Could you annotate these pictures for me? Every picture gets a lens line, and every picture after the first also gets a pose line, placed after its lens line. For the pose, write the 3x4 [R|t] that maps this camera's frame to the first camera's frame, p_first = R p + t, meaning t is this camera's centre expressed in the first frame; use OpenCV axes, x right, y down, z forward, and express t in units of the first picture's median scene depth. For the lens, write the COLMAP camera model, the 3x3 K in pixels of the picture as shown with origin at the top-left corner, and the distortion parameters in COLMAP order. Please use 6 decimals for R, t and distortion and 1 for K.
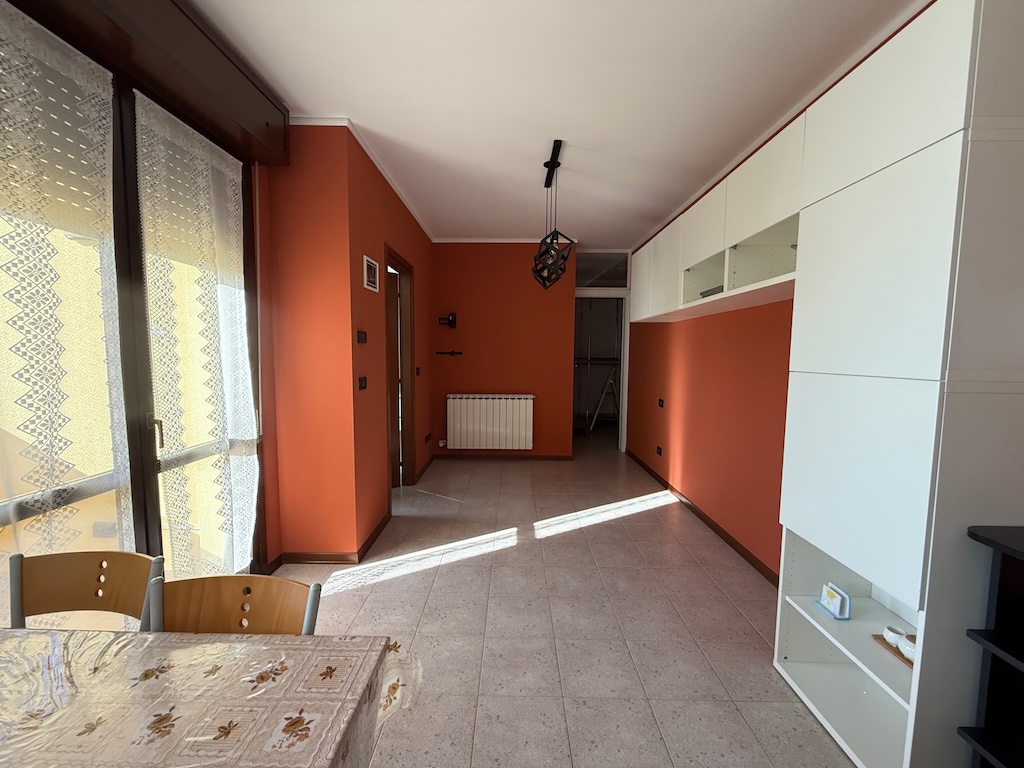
lens RADIAL K [[414.7, 0, 510.2], [0, 414.7, 385.6], [0, 0, 1]] dist [0.002993, 0.000269]
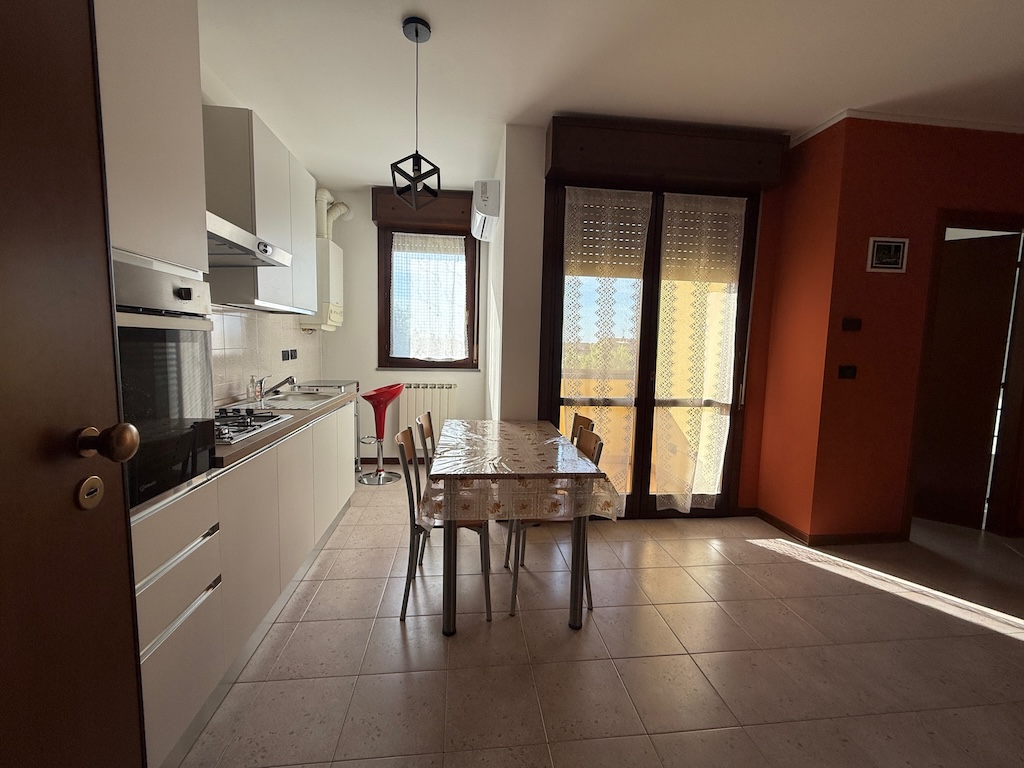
lens RADIAL K [[414.7, 0, 508.0], [0, 414.7, 384.6], [0, 0, 1]] dist [0.002993, 0.000269]
pose [[0.129505, 0.085858, -0.987855, 0.615338], [-0.102813, 0.992037, 0.072743, 0.042667], [0.986234, 0.092144, 0.137301, 0.106446]]
